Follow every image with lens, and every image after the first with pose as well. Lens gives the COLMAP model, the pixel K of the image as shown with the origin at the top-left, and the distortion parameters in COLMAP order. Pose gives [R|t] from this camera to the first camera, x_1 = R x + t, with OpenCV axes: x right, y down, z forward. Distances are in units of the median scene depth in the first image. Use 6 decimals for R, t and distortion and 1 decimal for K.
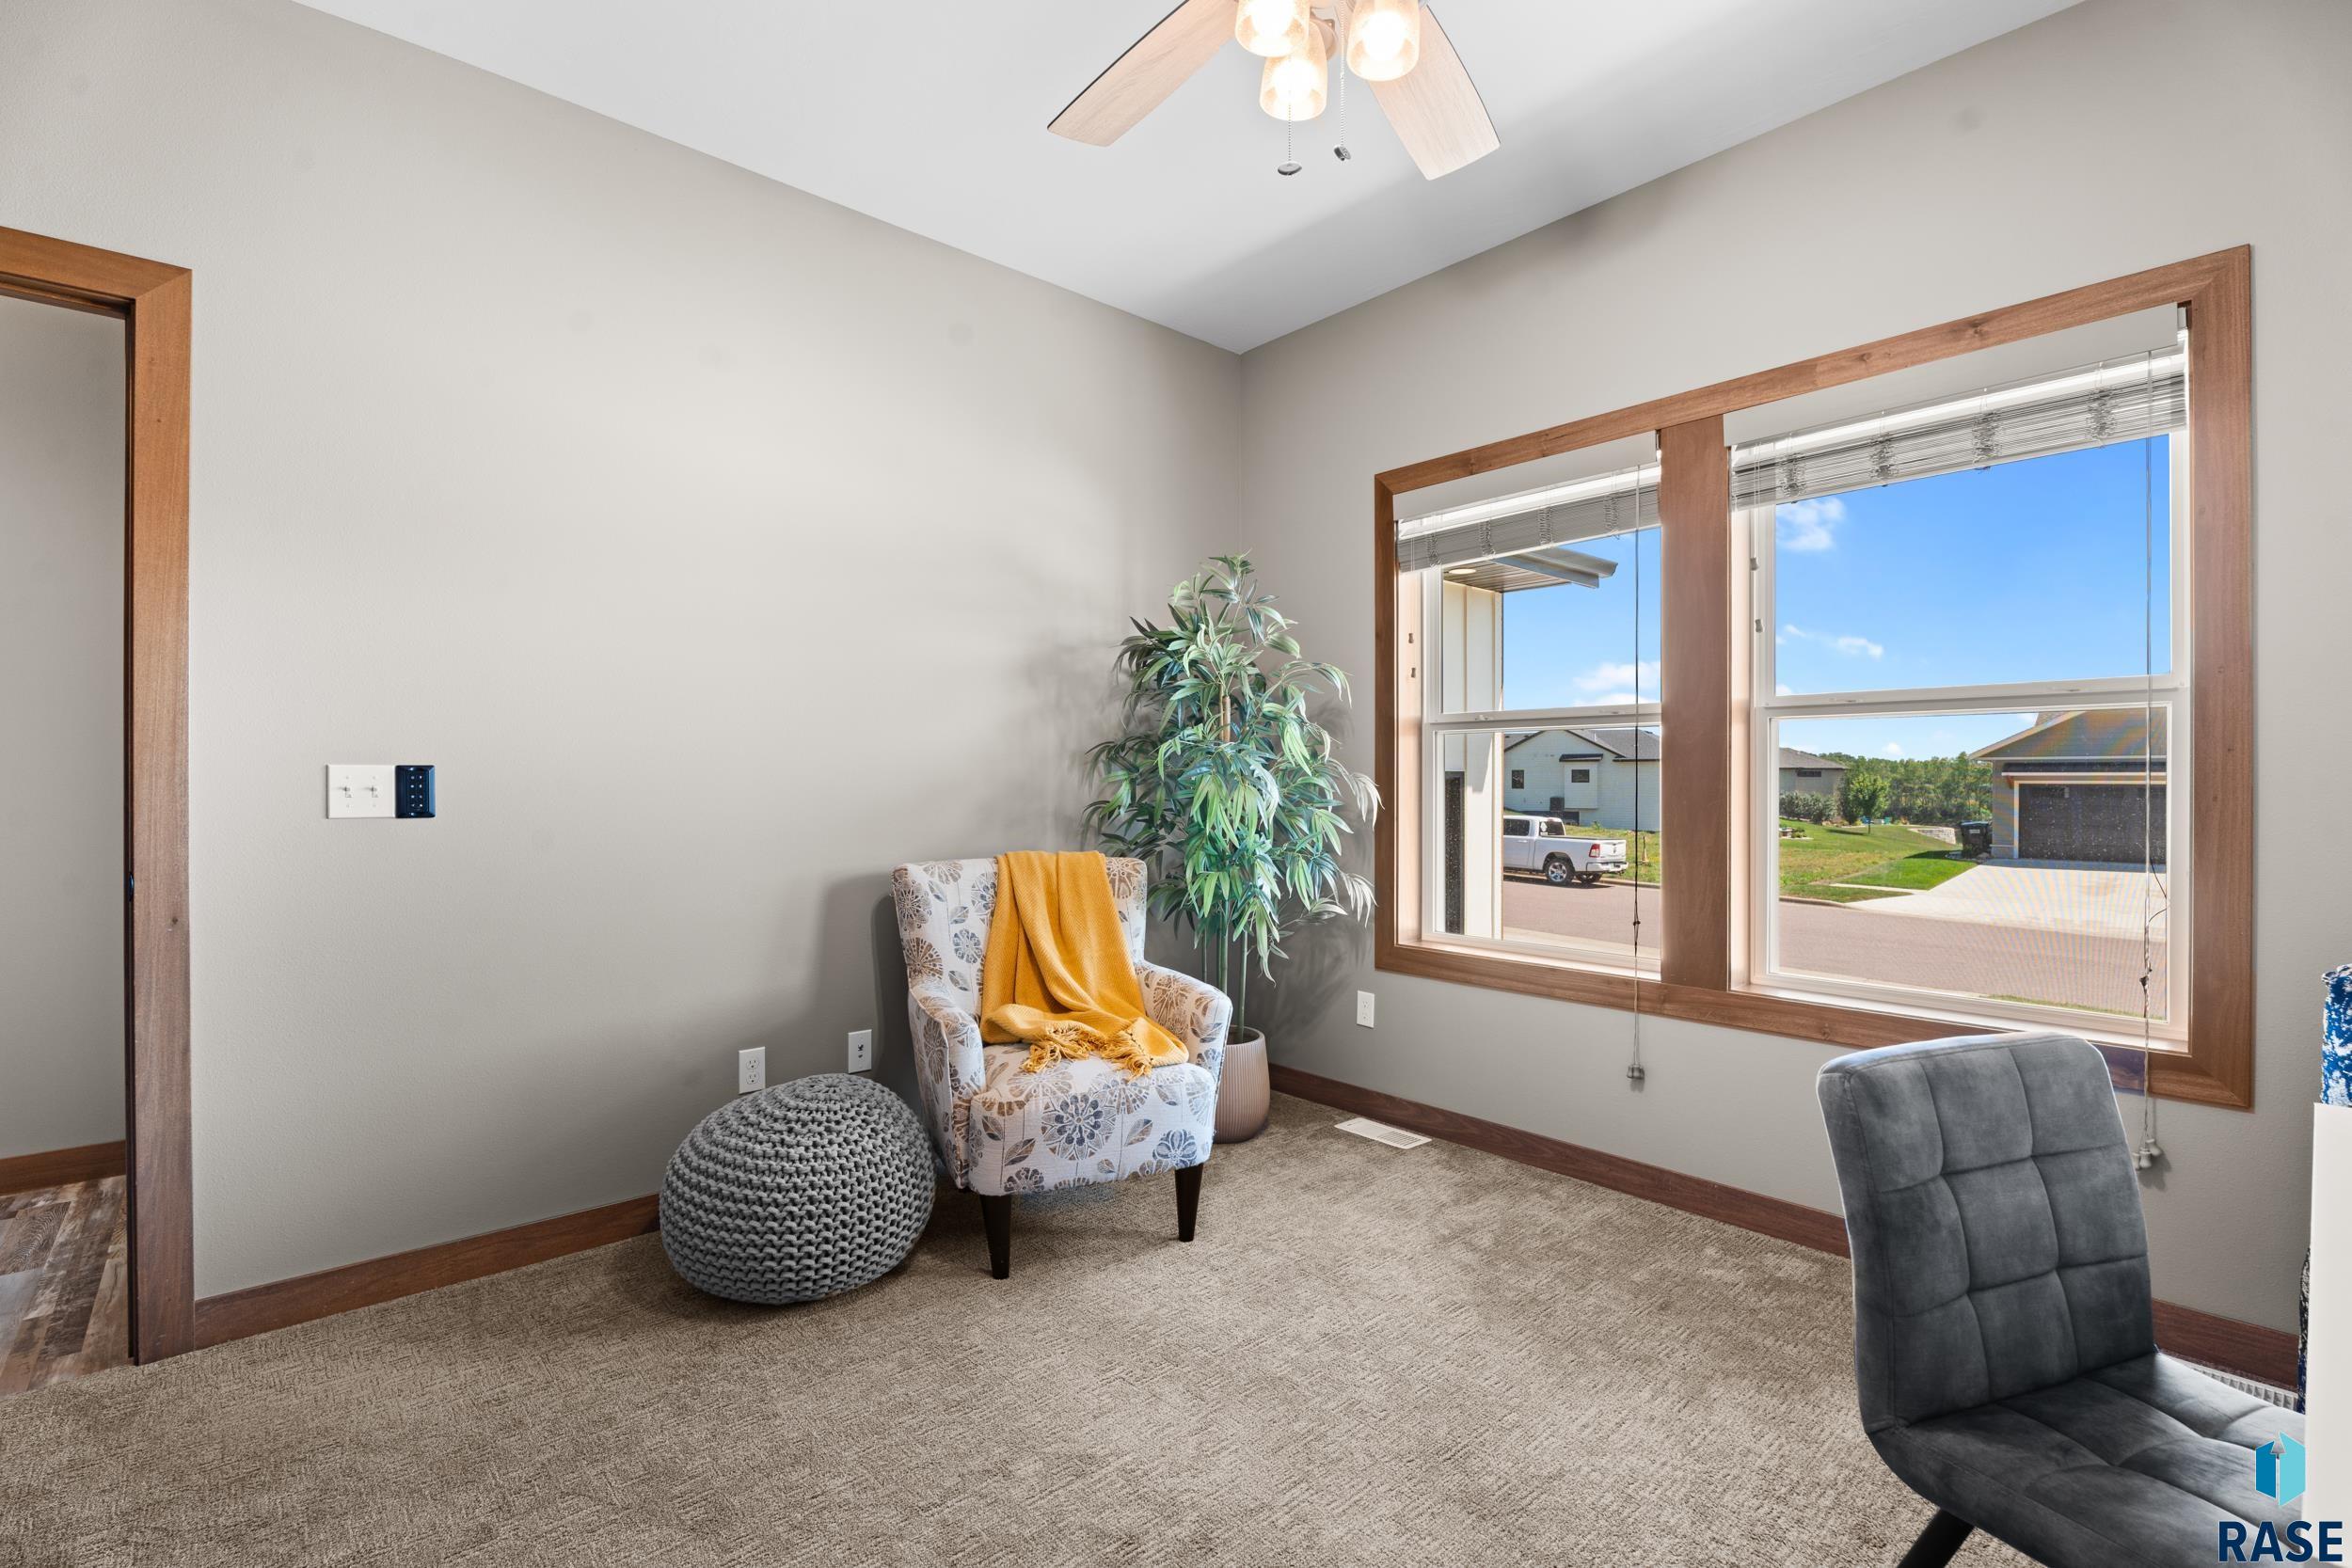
lens RADIAL K [[1069.5, 0, 1164.9], [0, 1069.5, 784.3], [0, 0, 1]] dist [-0.001040, -0.000176]
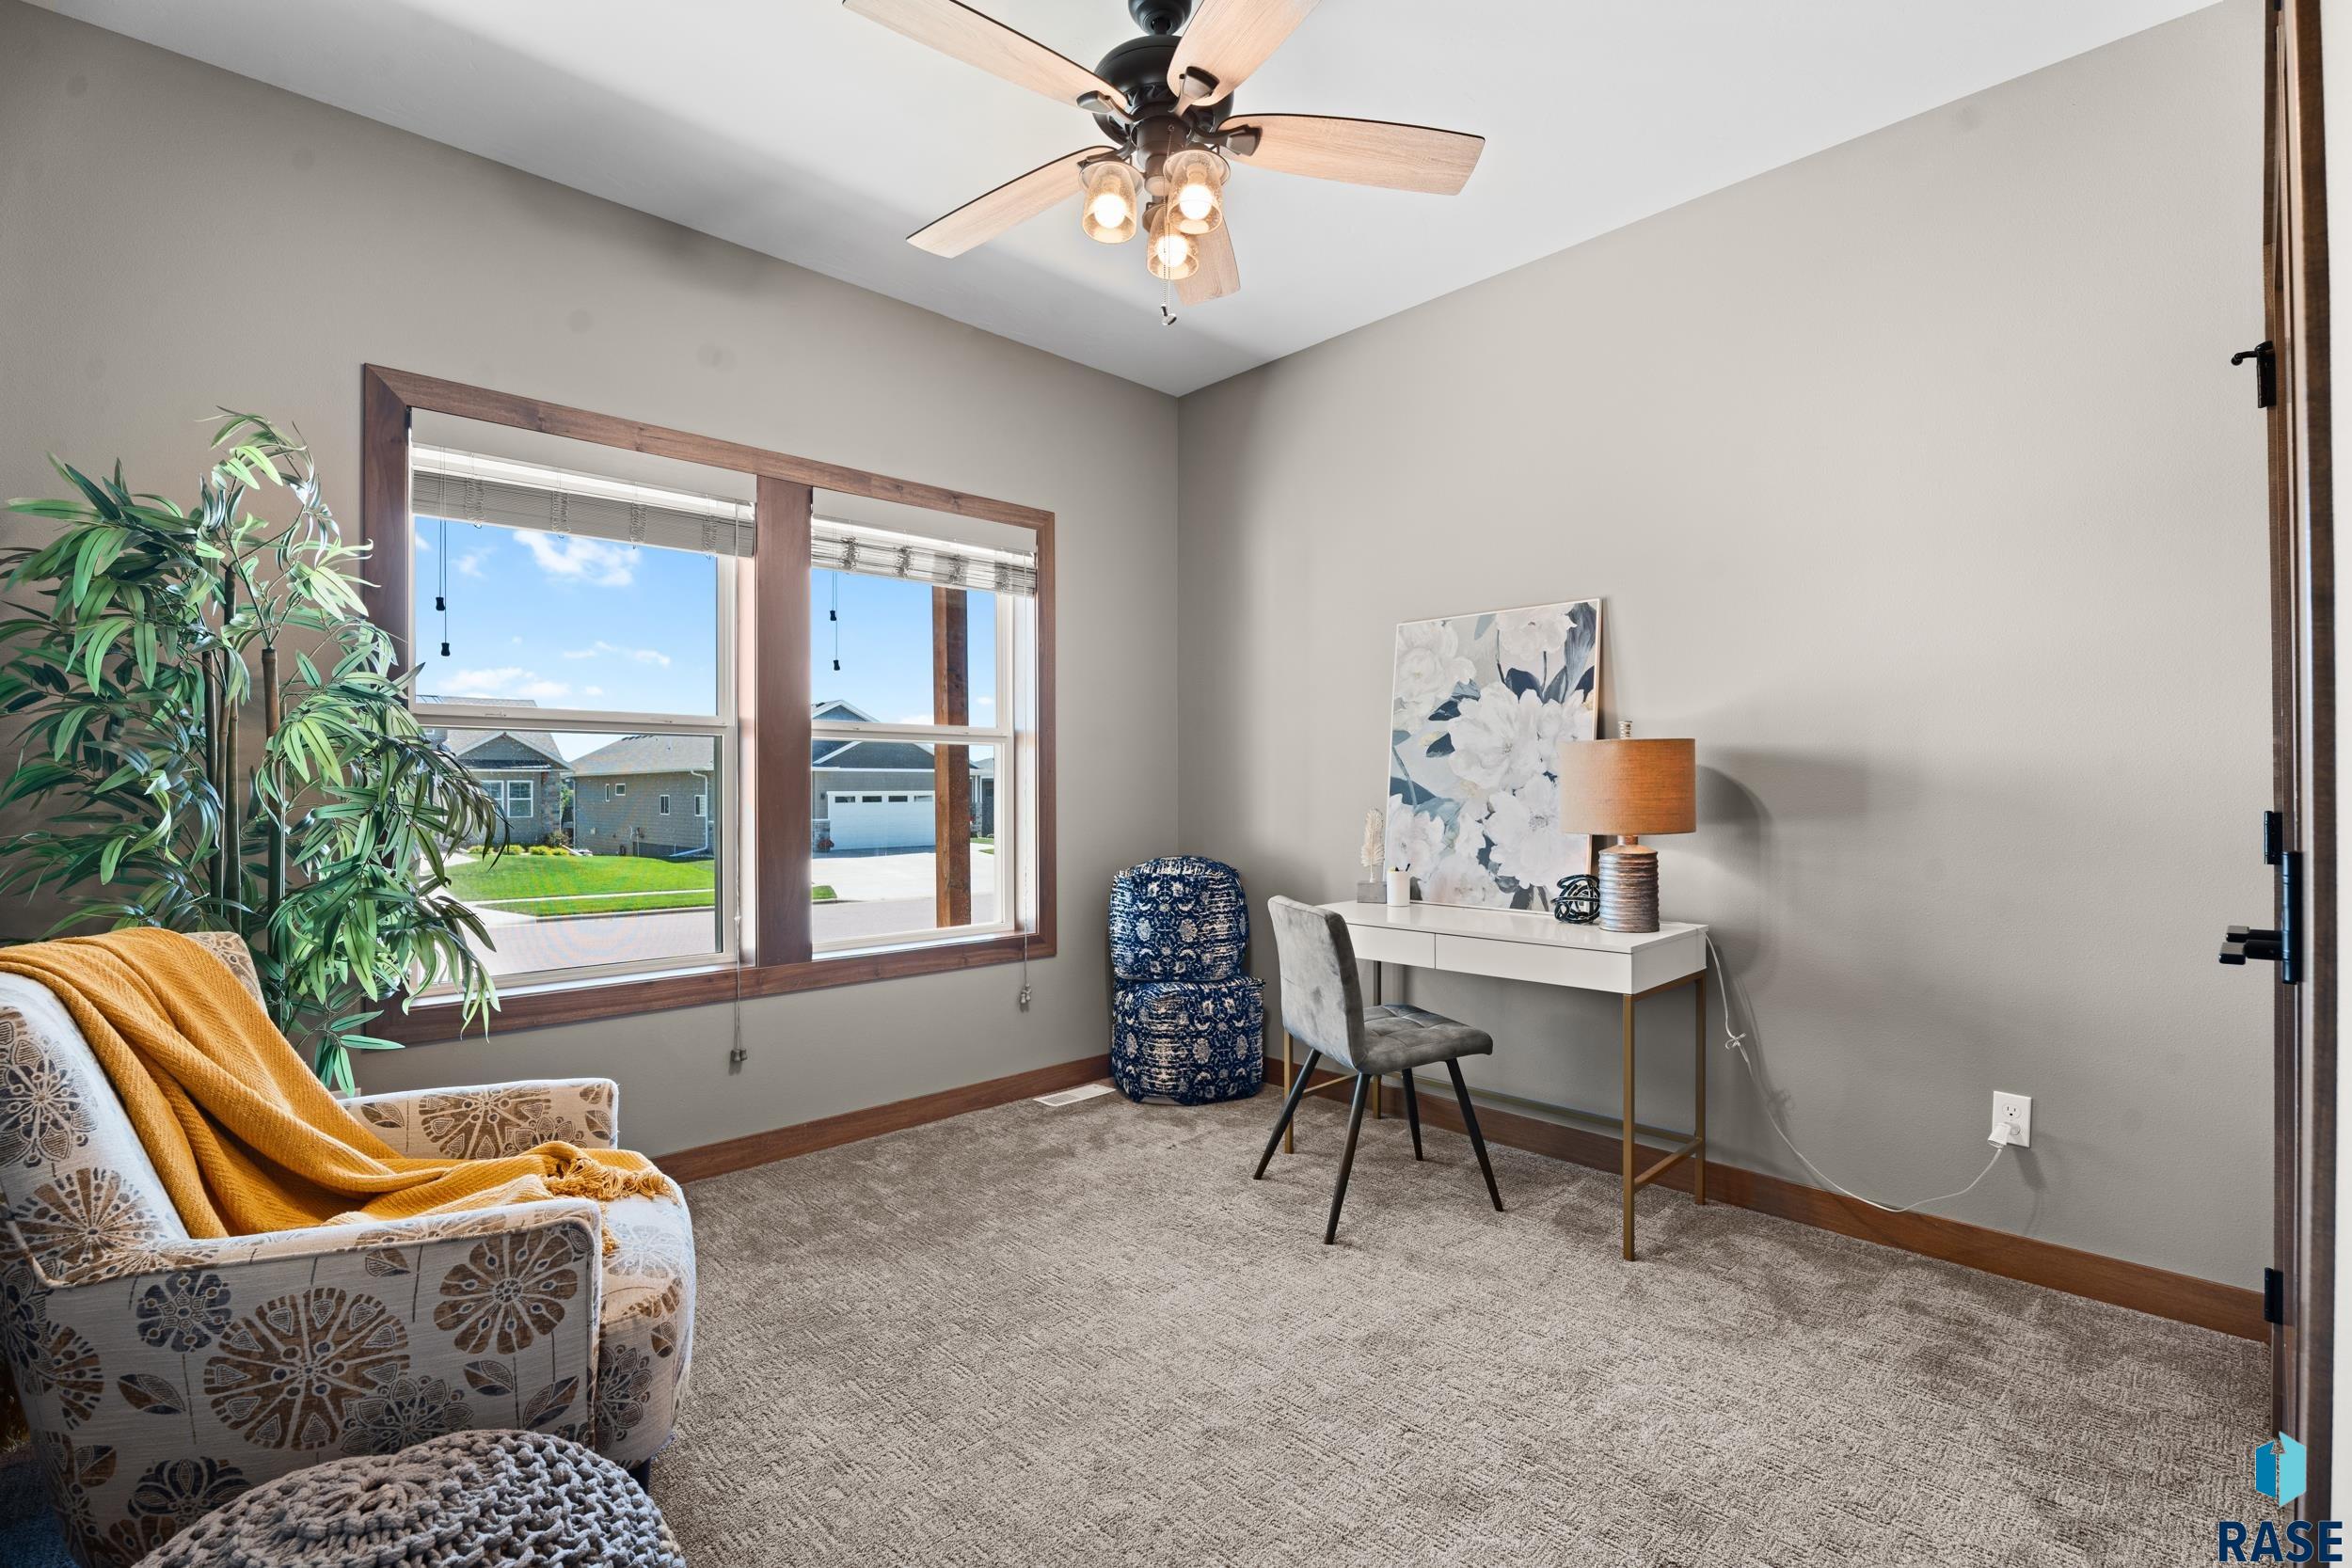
lens RADIAL K [[1069.5, 0, 1164.9], [0, 1069.5, 784.3], [0, 0, 1]] dist [-0.001040, -0.000176]
pose [[-0.018444, 0.004284, 0.999821, -0.711506], [0.004459, 0.999981, -0.004203, -0.000531], [-0.999820, 0.004380, -0.018463, 0.632604]]
